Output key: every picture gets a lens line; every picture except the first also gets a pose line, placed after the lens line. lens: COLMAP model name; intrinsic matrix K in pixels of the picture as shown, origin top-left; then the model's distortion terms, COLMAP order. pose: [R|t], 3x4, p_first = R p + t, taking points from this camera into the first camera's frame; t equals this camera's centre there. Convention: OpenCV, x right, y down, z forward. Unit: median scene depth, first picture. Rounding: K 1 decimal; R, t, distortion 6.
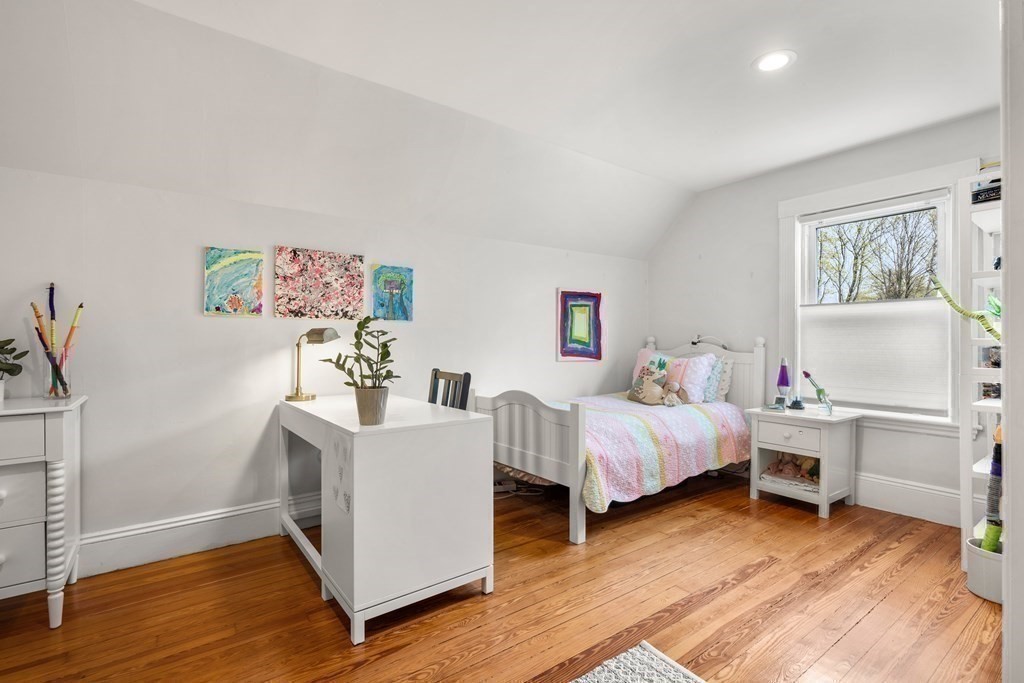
lens RADIAL K [[472.1, 0, 510.8], [0, 472.1, 343.1], [0, 0, 1]] dist [-0.004687, 0.001819]
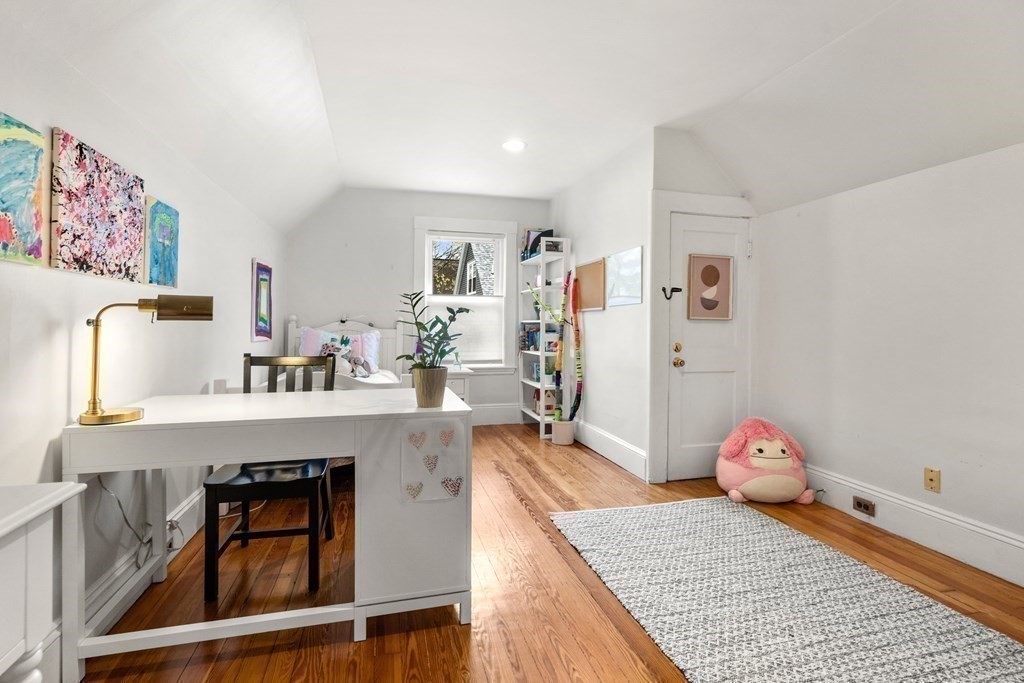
lens RADIAL K [[472.1, 0, 506.7], [0, 472.1, 320.7], [0, 0, 1]] dist [-0.004687, 0.001819]
pose [[0.368060, 0.004026, 0.929793, -0.766673], [-0.001650, 0.999992, -0.003677, 0.002675], [-0.929801, -0.000181, 0.368064, 0.349146]]
